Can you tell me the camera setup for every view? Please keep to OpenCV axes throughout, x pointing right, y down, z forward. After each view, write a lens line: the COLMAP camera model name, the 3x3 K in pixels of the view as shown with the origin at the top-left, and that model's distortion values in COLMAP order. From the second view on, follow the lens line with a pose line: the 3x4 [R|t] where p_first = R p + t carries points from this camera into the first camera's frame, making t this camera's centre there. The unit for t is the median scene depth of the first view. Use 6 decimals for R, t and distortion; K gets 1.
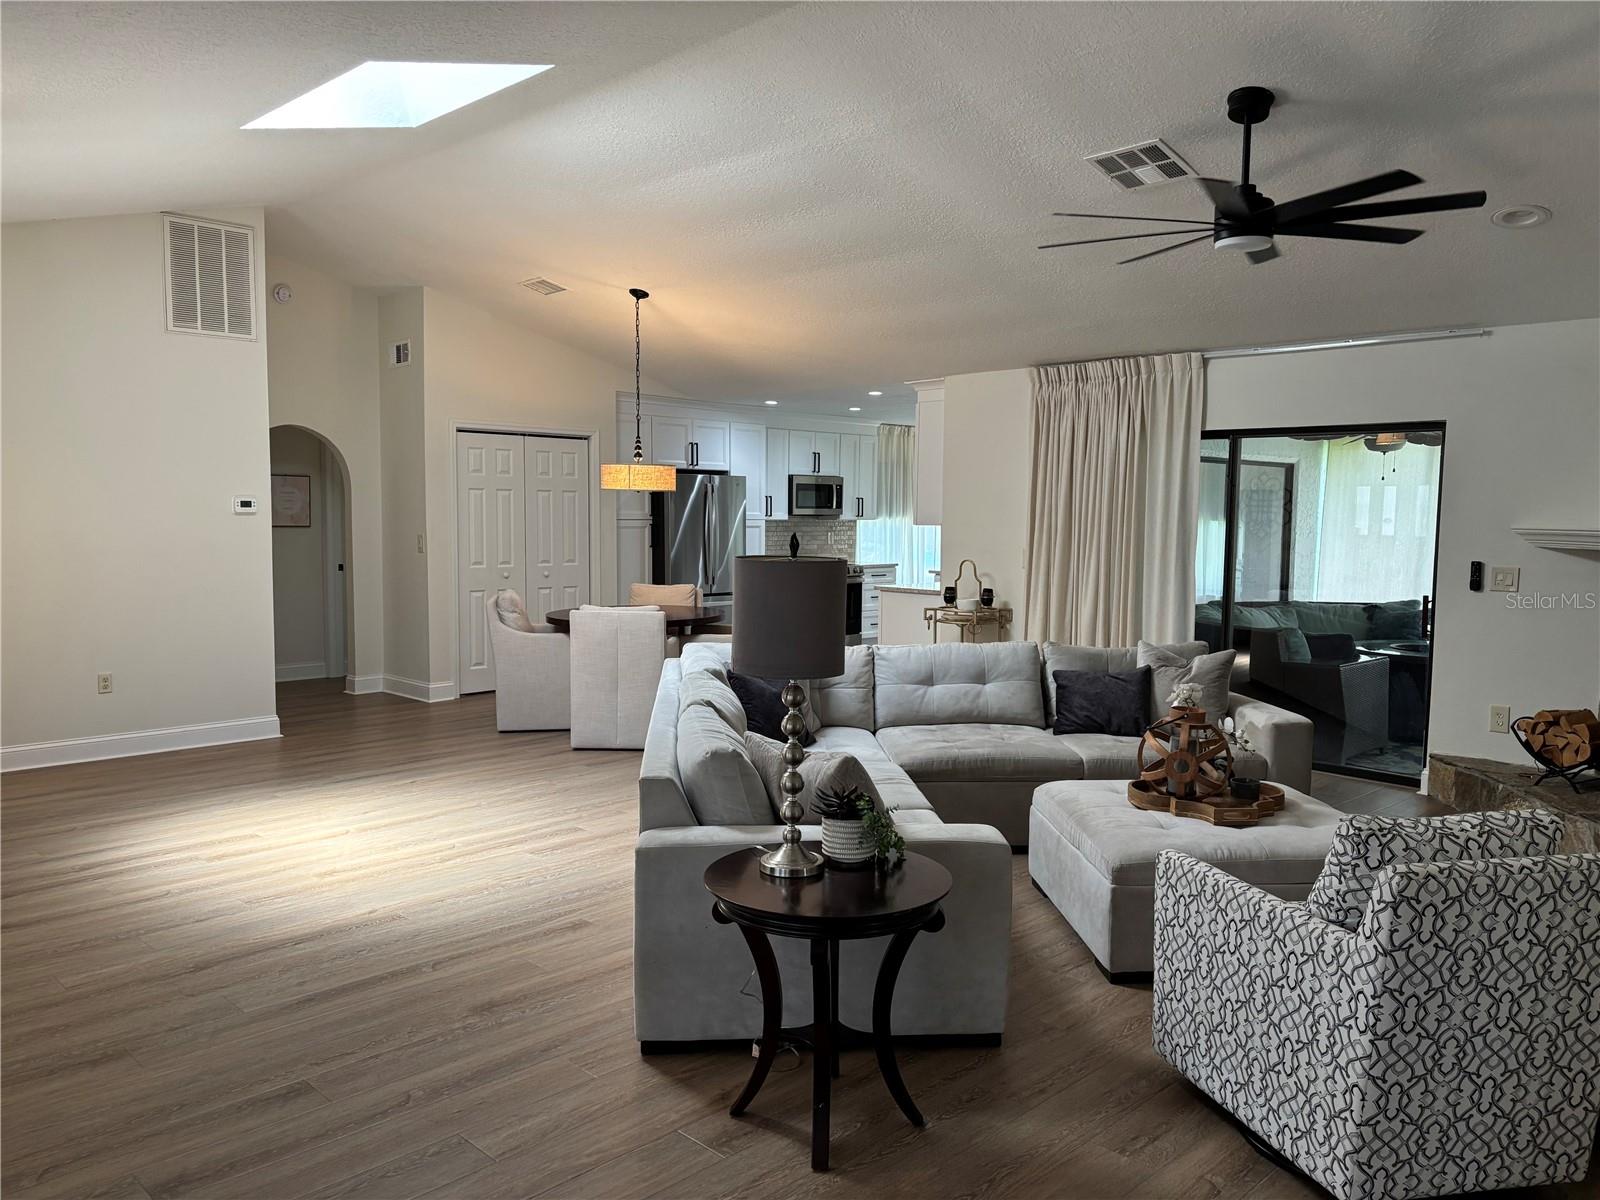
lens RADIAL K [[1206.0, 0, 786.8], [0, 1206.0, 612.5], [0, 0, 1]] dist [0.053231, -0.048028]
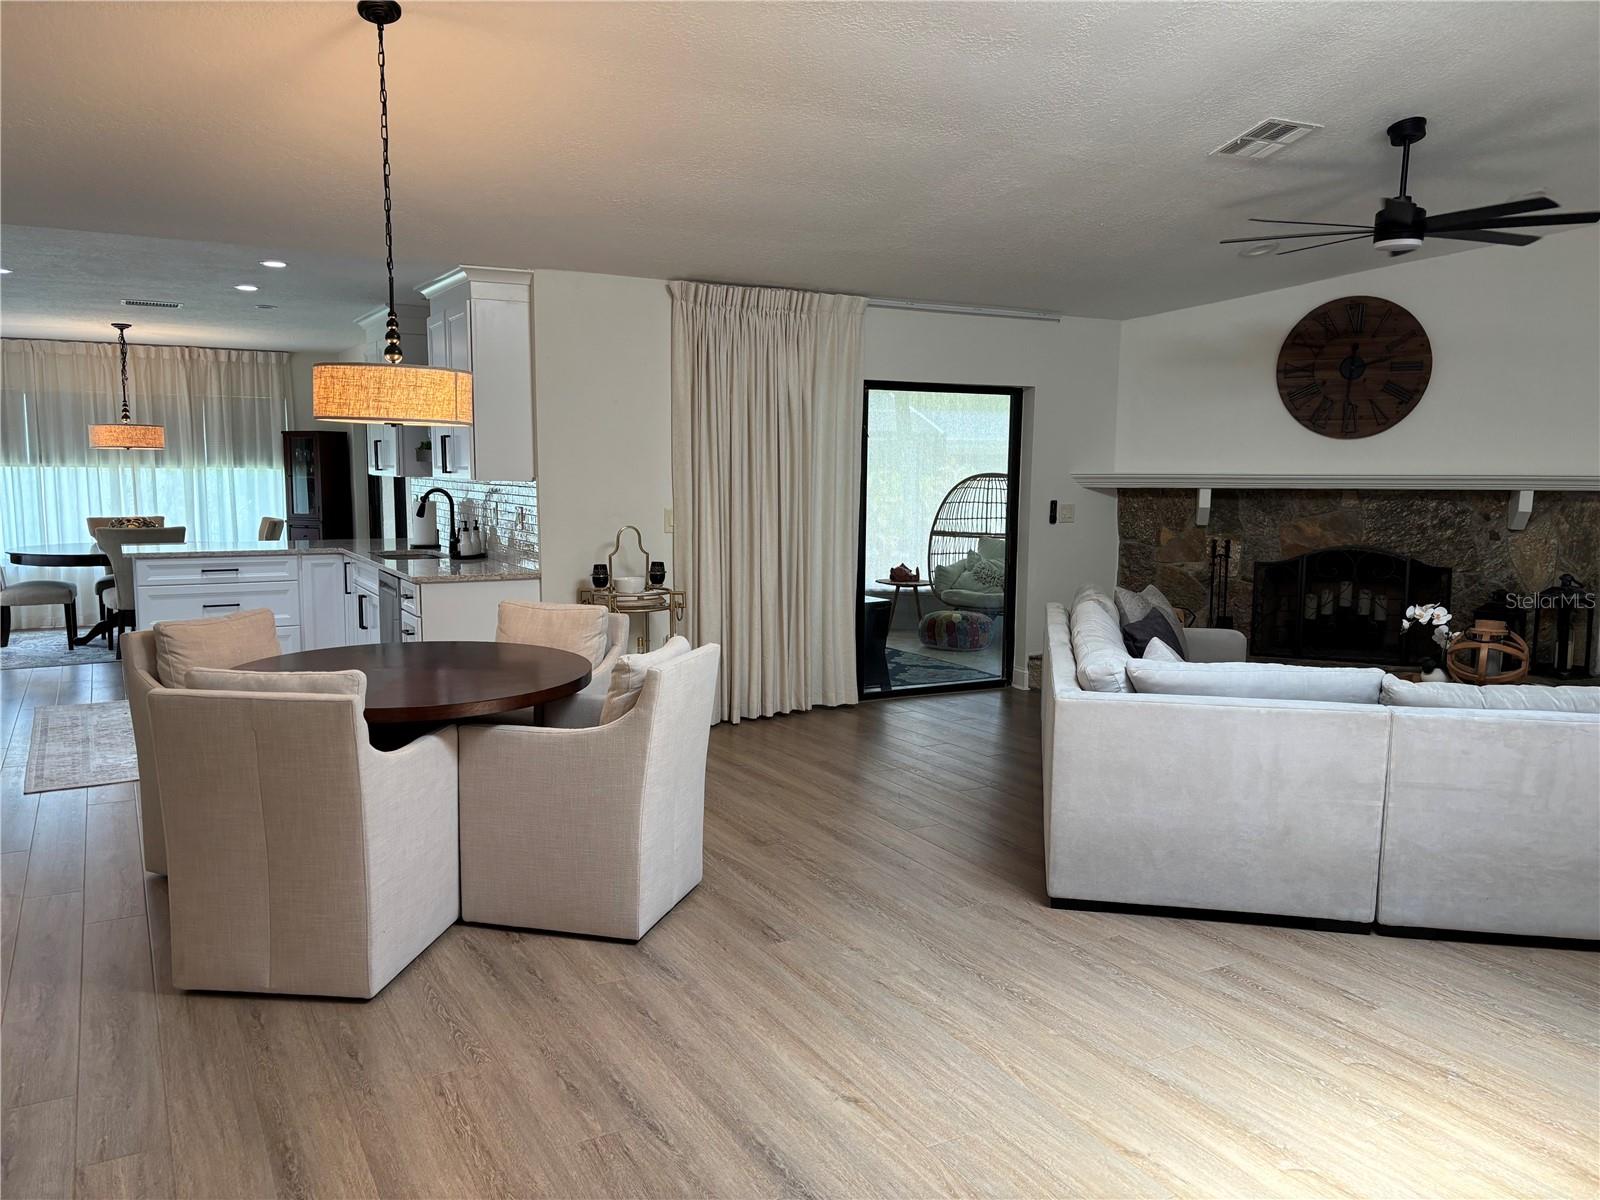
lens RADIAL K [[1206.0, 0, 801.9], [0, 1206.0, 607.1], [0, 0, 1]] dist [0.053231, -0.048028]
pose [[0.254707, -0.122815, 0.959188, -0.620299], [0.078298, 0.991265, 0.106130, -0.072772], [-0.963843, 0.048070, 0.262098, 0.782570]]
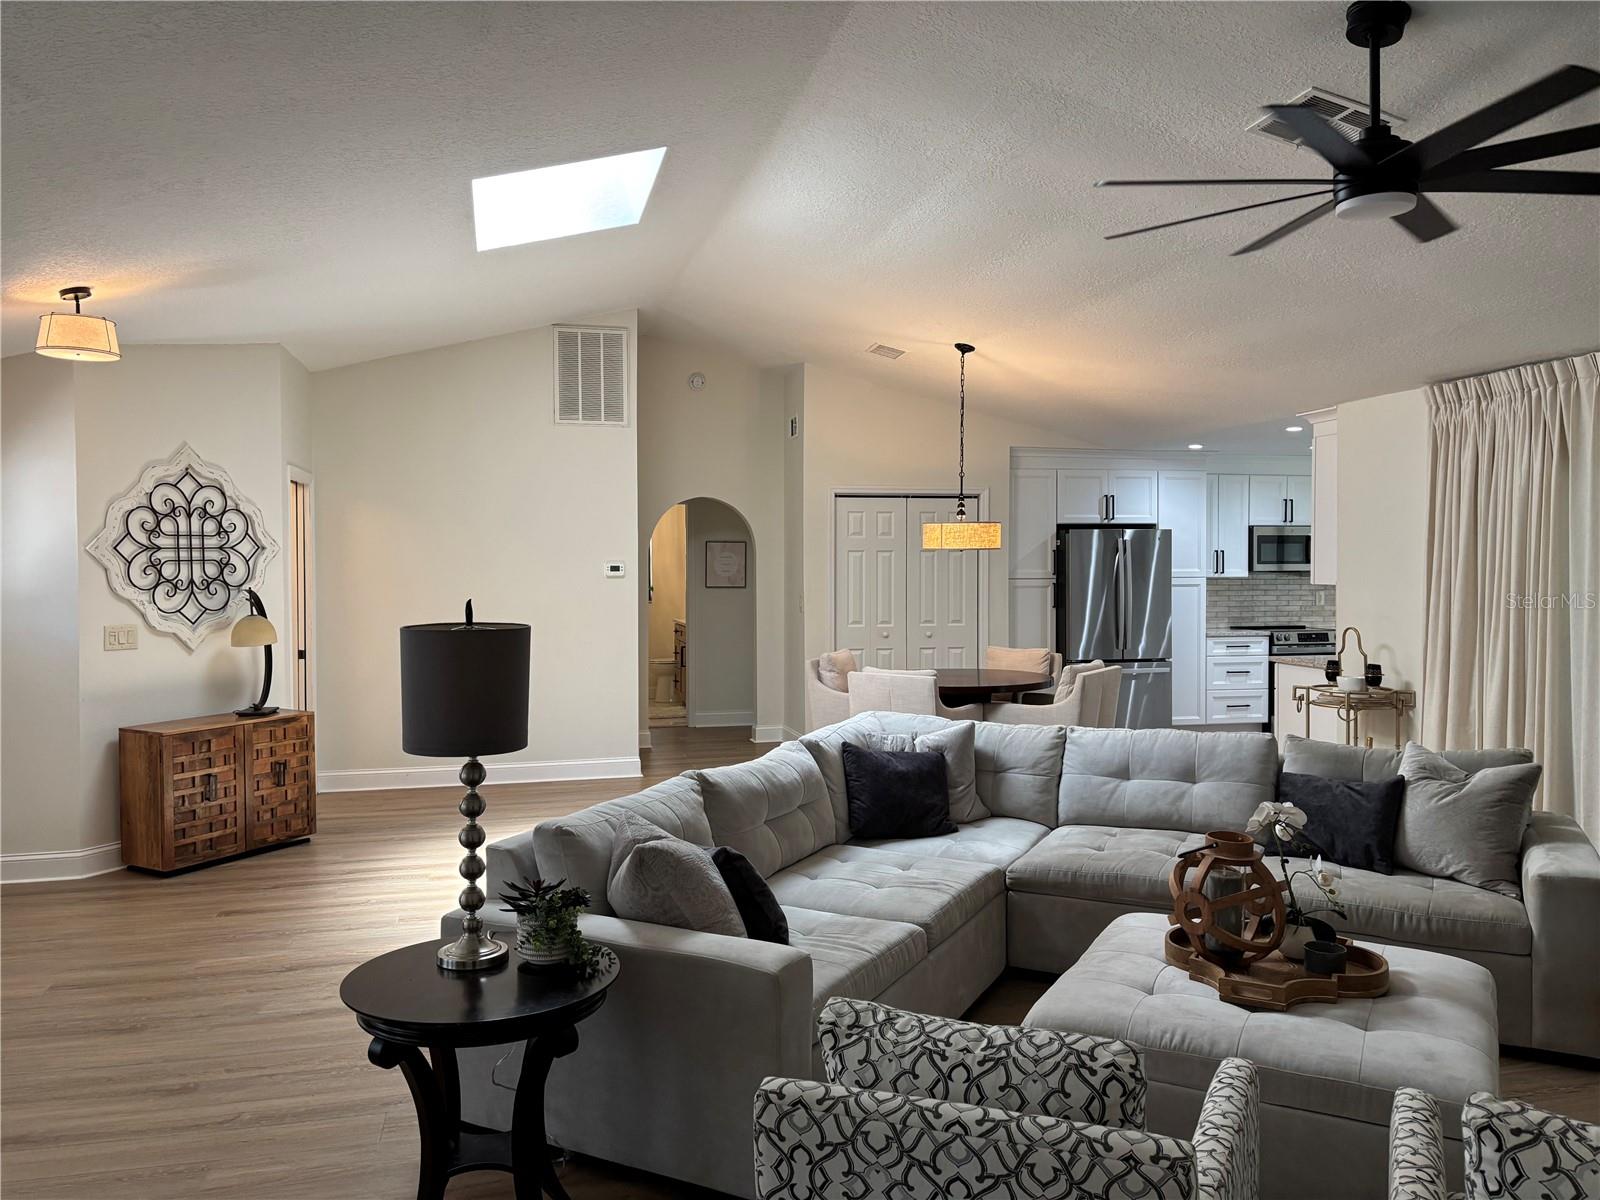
lens RADIAL K [[1206.0, 0, 781.4], [0, 1206.0, 599.7], [0, 0, 1]] dist [0.053231, -0.048028]
pose [[0.852842, 0.004616, -0.522149, 0.279095], [-0.034100, 0.998319, -0.046870, -0.012702], [0.521055, 0.057778, 0.851565, 0.121437]]
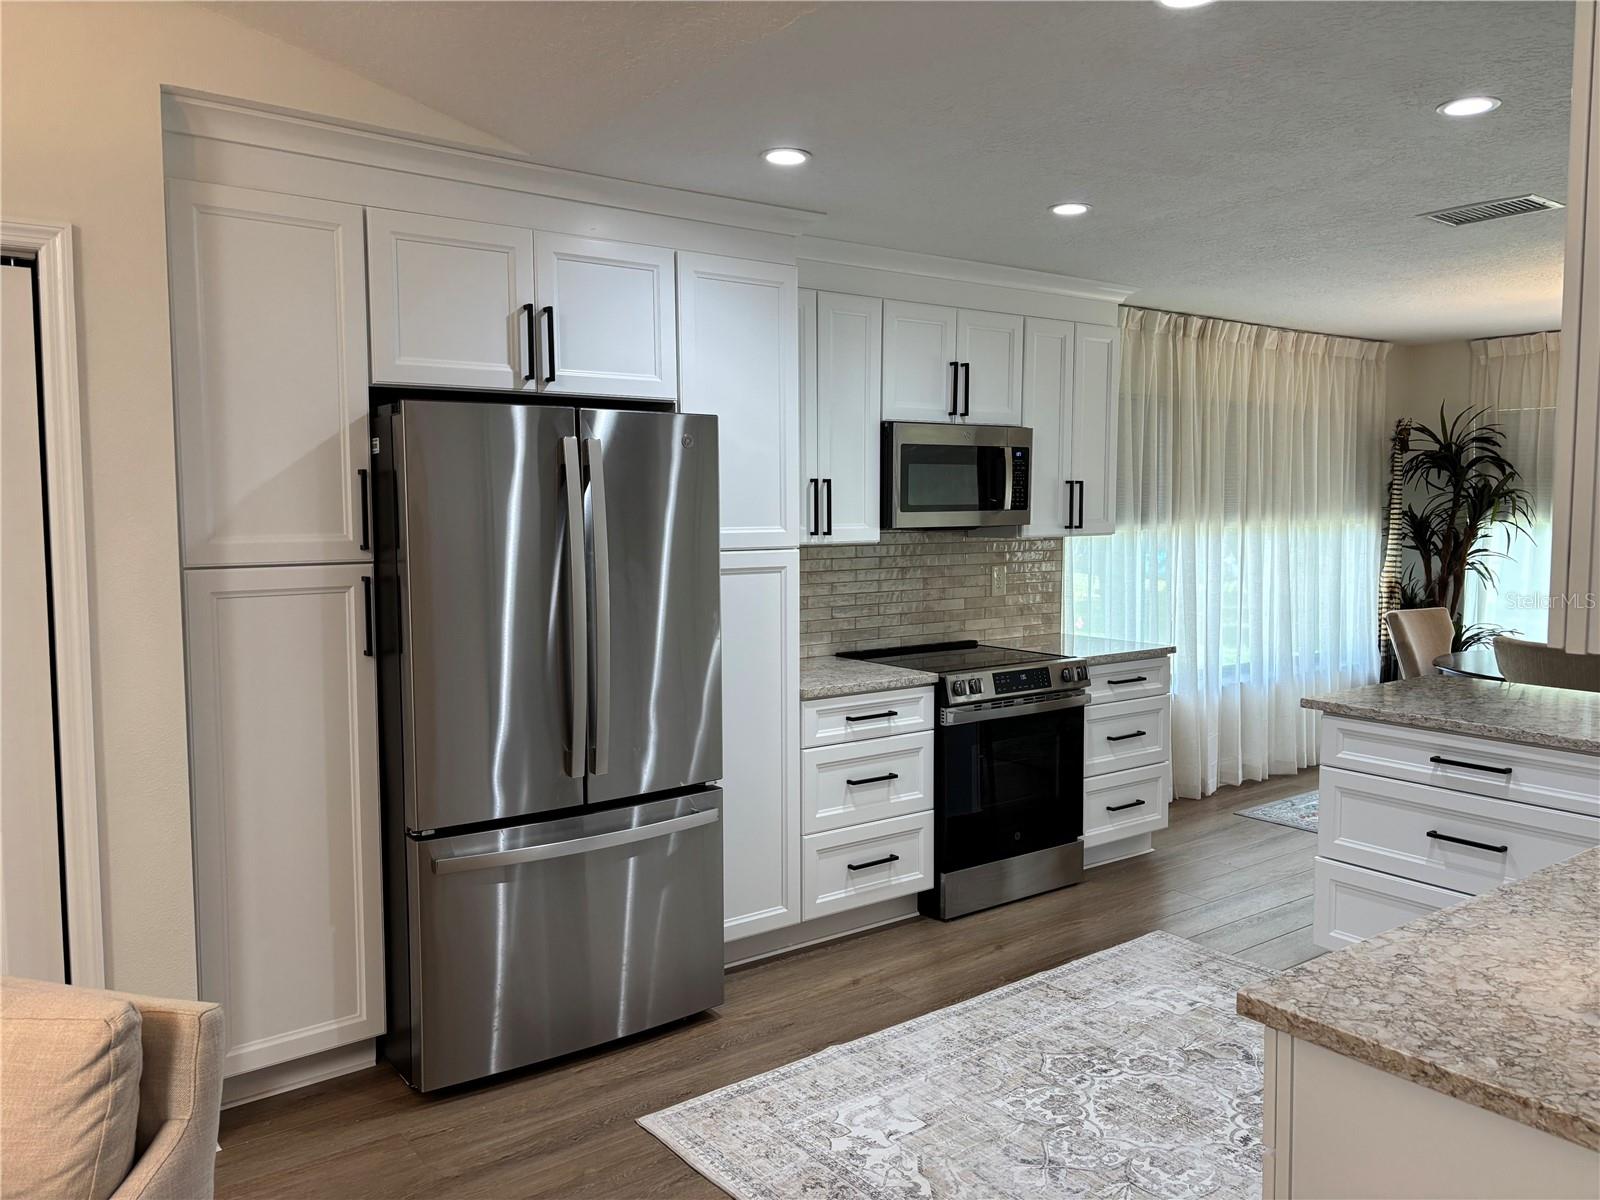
lens RADIAL K [[1206.0, 0, 796.3], [0, 1206.0, 572.6], [0, 0, 1]] dist [0.053231, -0.048028]
pose [[0.989930, -0.003186, -0.141524, 0.045019], [-0.000426, 0.999675, -0.025481, -0.094174], [0.141559, 0.025285, 0.989607, 1.019155]]
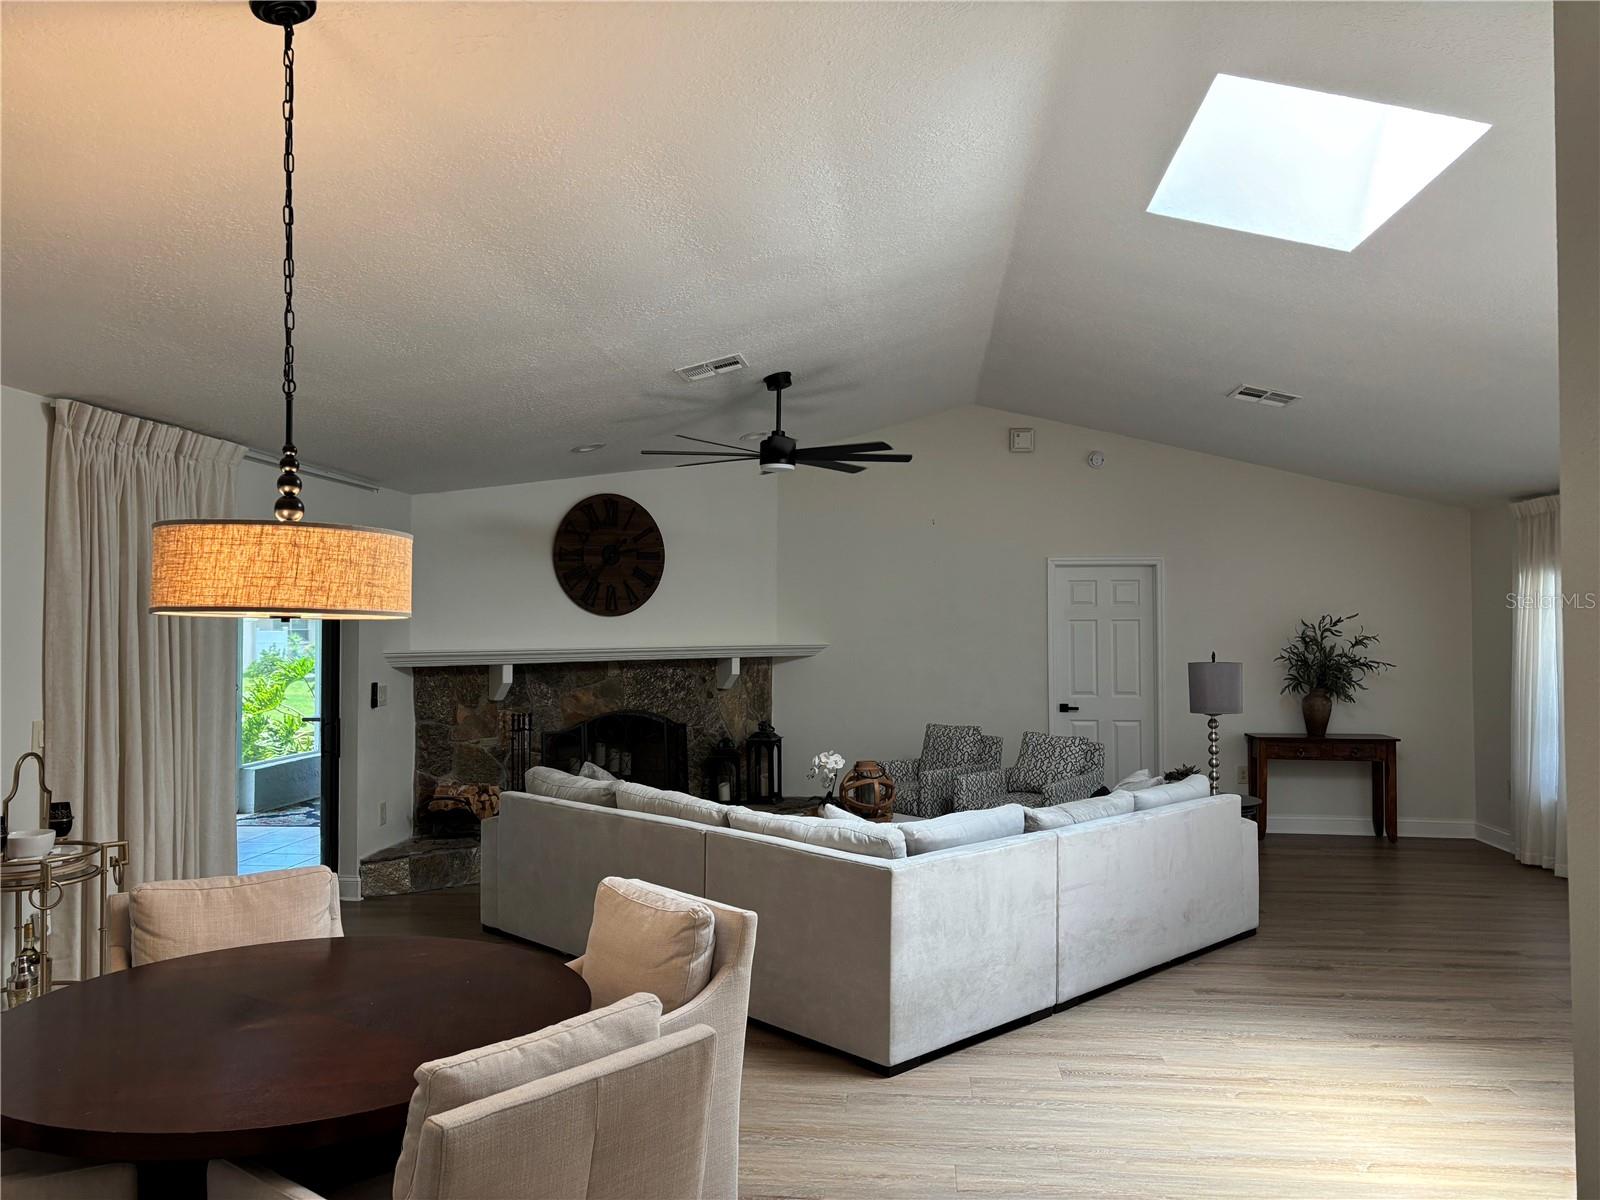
lens RADIAL K [[1206.0, 0, 802.1], [0, 1206.0, 599.4], [0, 0, 1]] dist [0.053231, -0.048028]
pose [[-0.645686, 0.009176, 0.763548, -0.493470], [0.062381, 0.997219, 0.040768, -0.120682], [-0.761051, 0.073954, -0.644463, 1.207211]]
